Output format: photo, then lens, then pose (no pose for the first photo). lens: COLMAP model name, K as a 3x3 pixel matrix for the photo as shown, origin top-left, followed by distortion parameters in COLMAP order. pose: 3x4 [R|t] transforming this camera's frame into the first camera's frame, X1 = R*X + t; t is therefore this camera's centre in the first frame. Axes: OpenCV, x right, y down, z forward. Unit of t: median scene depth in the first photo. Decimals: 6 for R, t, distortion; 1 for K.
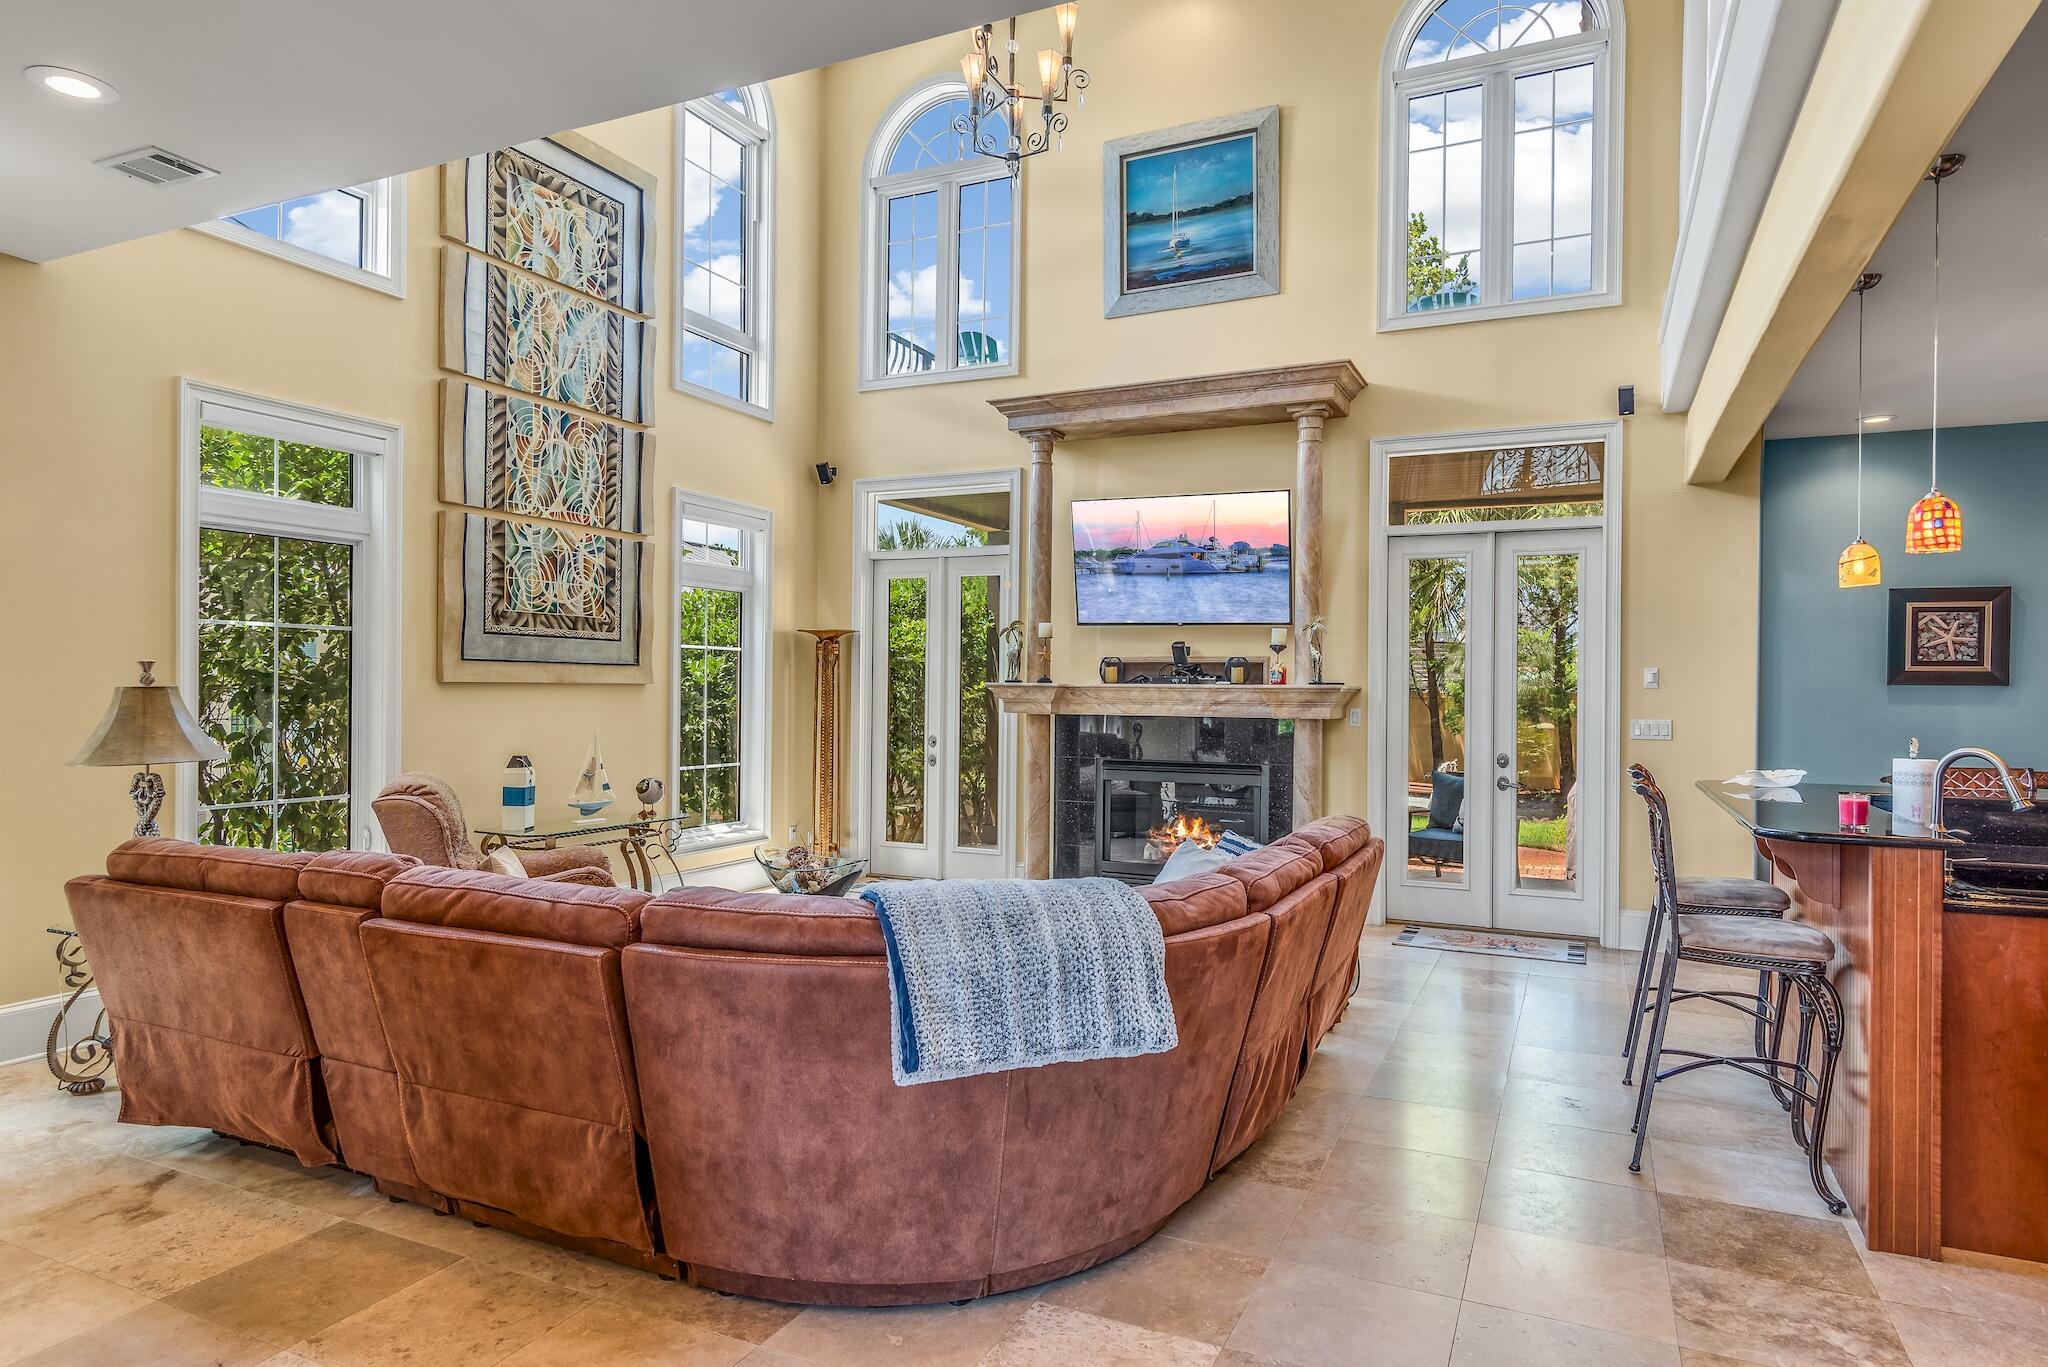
lens RADIAL K [[1173.0, 0, 1032.9], [0, 1173.0, 688.8], [0, 0, 1]] dist [0.000167, 0.000045]
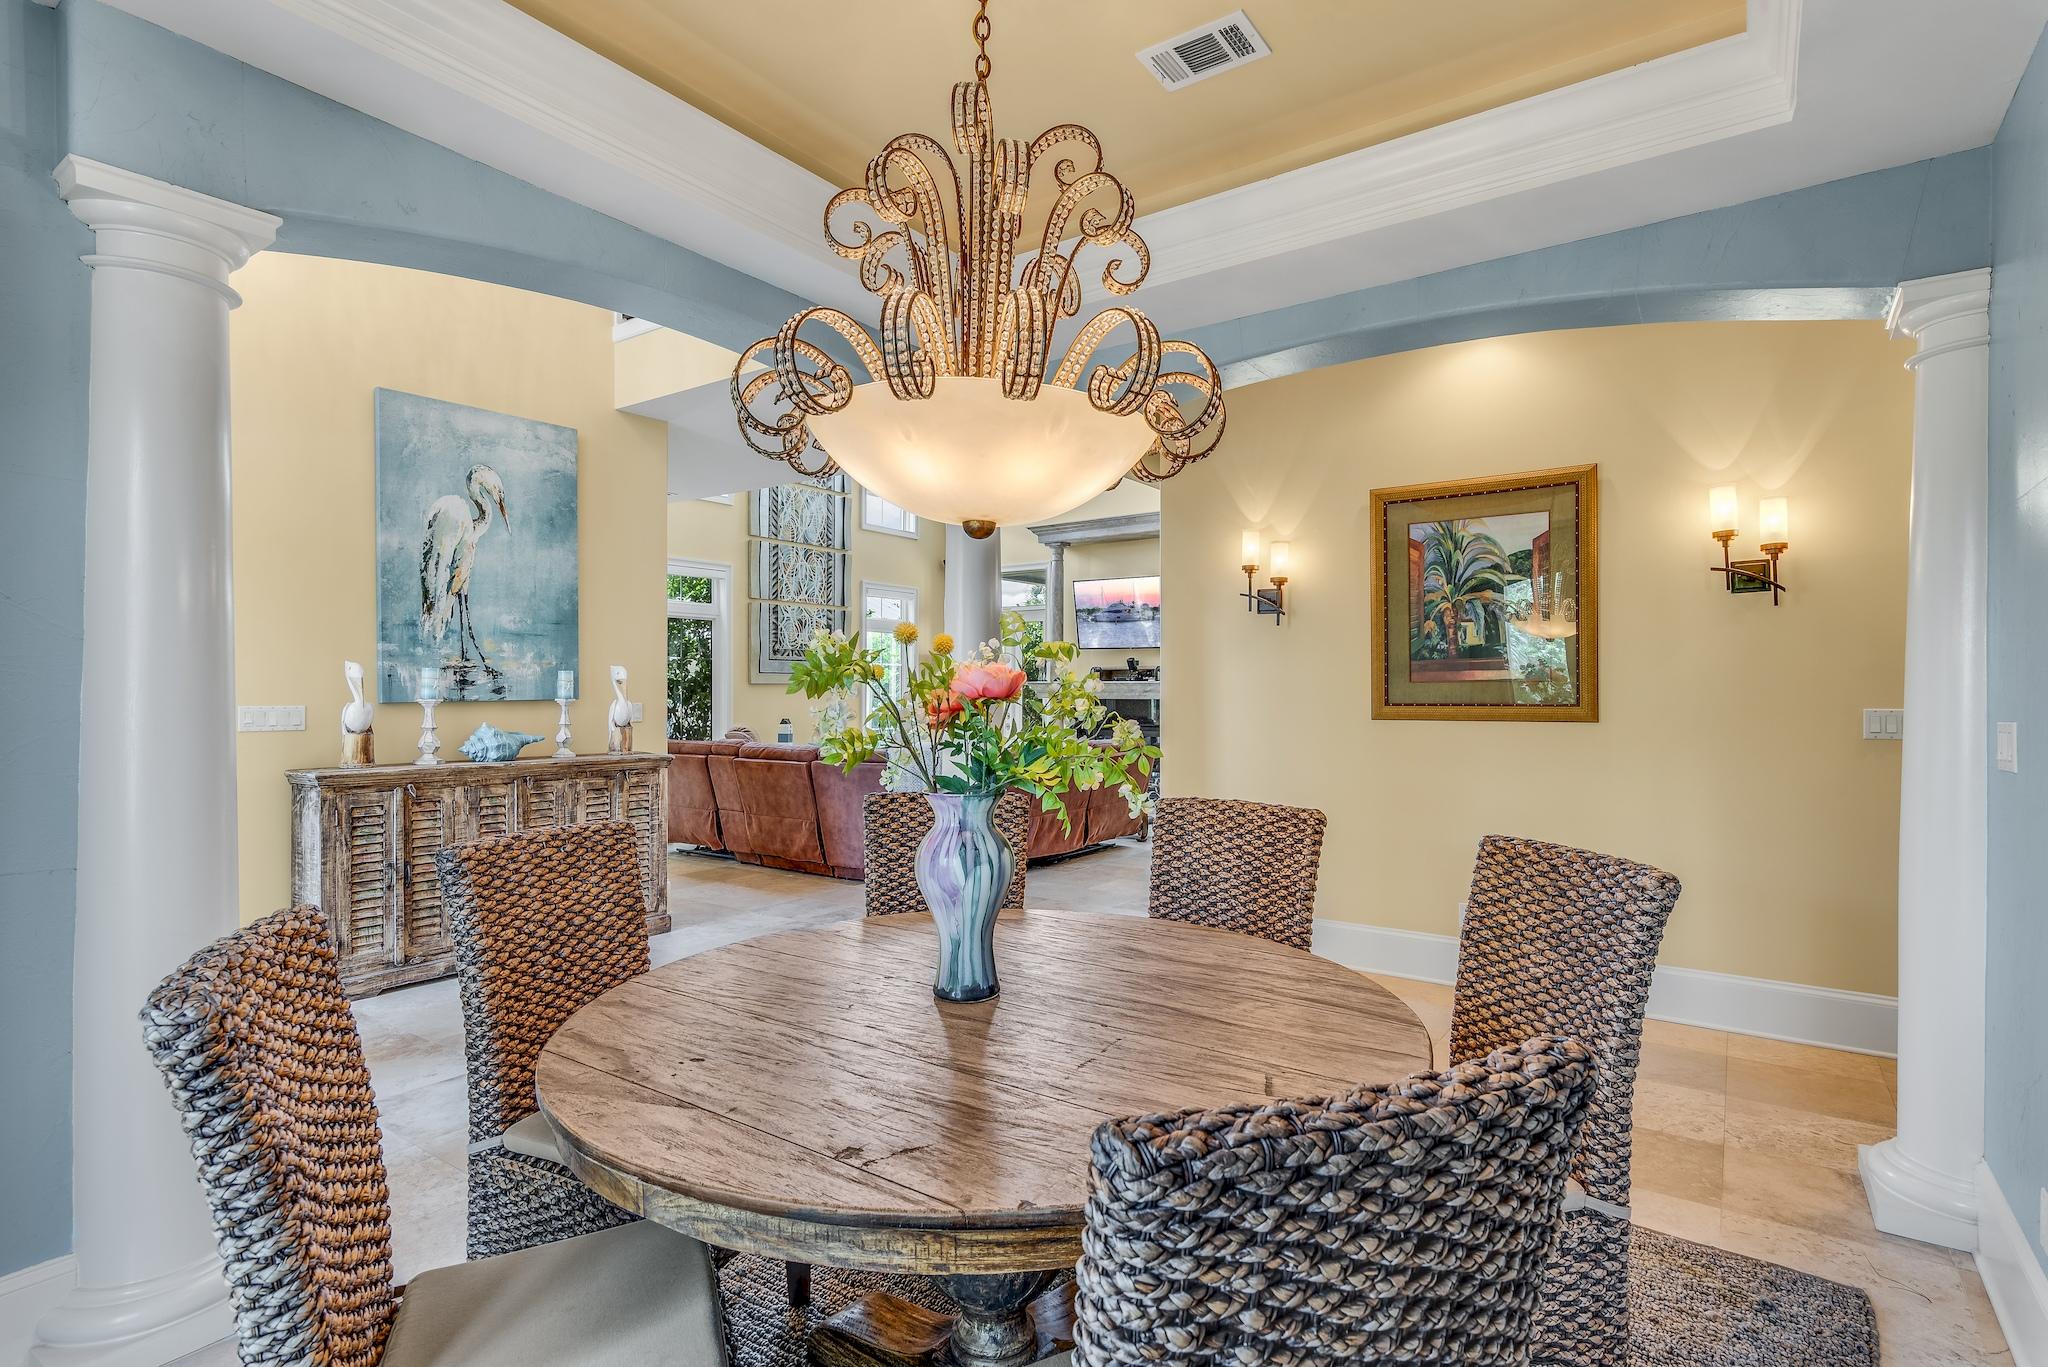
lens RADIAL K [[996.4, 0, 1025.4], [0, 996.4, 680.6], [0, 0, 1]] dist [0.005361, -0.001166]
pose [[0.983294, -0.011442, -0.181663, 0.286228], [0.009283, 0.999876, -0.012728, 0.015120], [0.181786, 0.010829, 0.983278, -0.624828]]
